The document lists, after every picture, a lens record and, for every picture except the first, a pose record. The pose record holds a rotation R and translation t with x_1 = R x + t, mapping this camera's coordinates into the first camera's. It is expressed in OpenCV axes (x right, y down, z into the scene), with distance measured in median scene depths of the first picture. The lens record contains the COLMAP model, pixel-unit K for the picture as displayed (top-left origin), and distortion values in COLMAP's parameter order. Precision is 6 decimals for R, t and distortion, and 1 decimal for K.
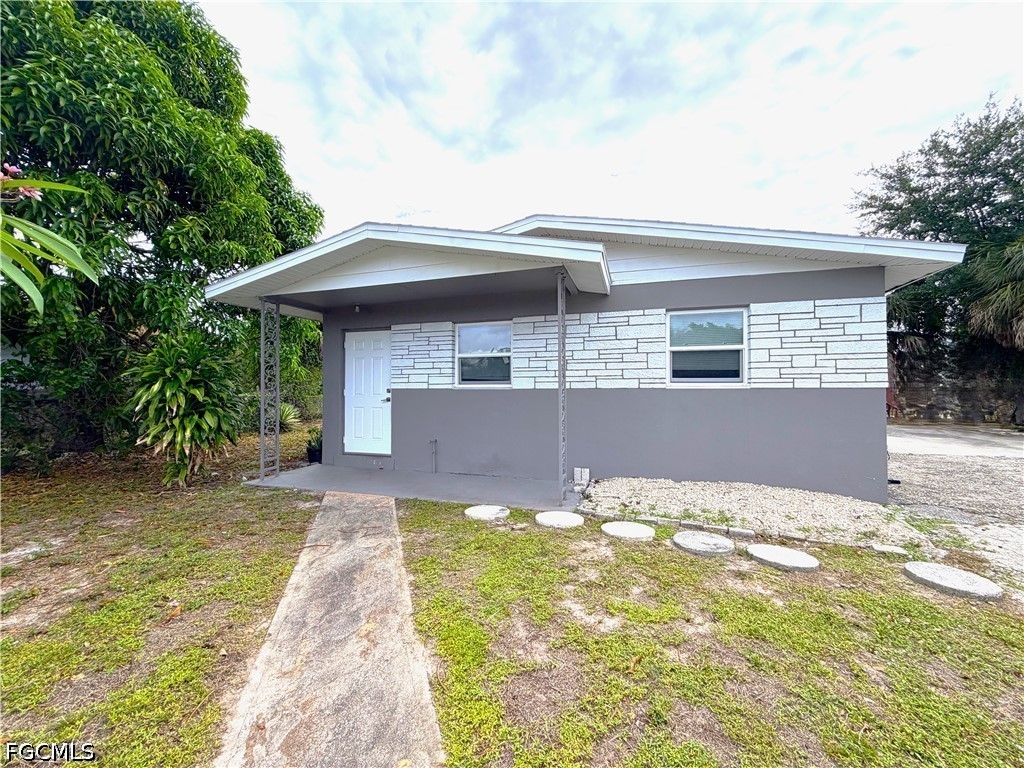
lens RADIAL K [[408.6, 0, 509.0], [0, 408.6, 384.1], [0, 0, 1]] dist [0.001989, 0.000130]
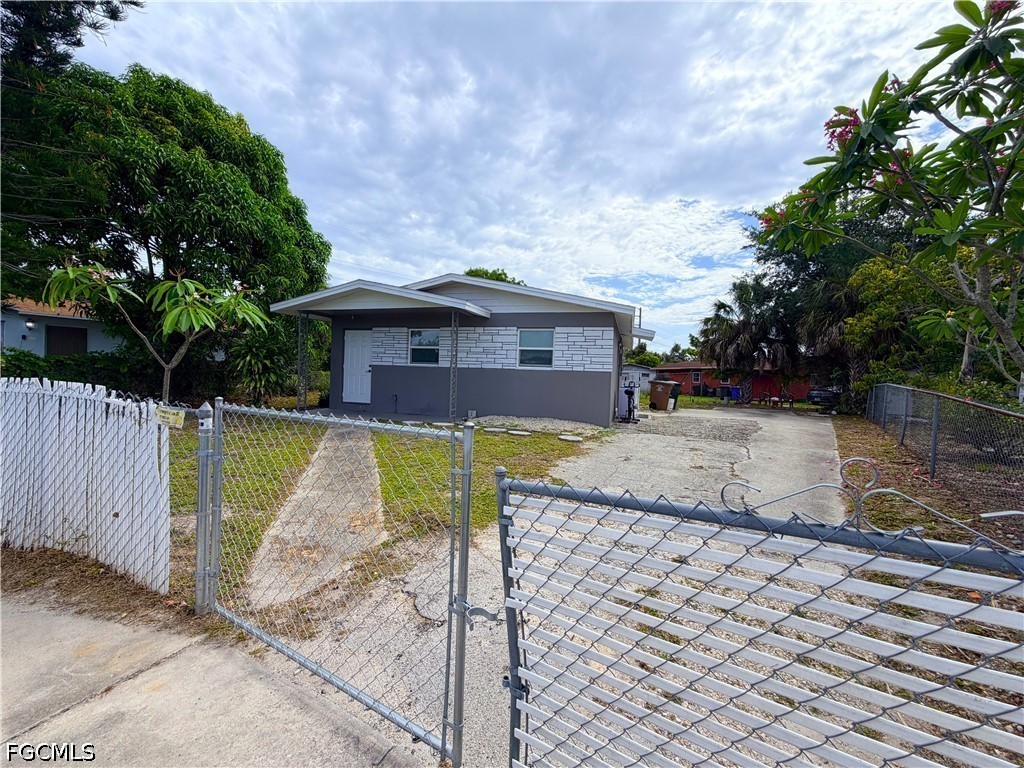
lens RADIAL K [[408.6, 0, 509.0], [0, 408.6, 384.1], [0, 0, 1]] dist [0.001989, 0.000130]
pose [[0.999143, 0.036758, 0.019023, 0.303811], [-0.037336, 0.998823, 0.030975, 0.021390], [-0.017862, -0.031659, 0.999339, -0.855149]]
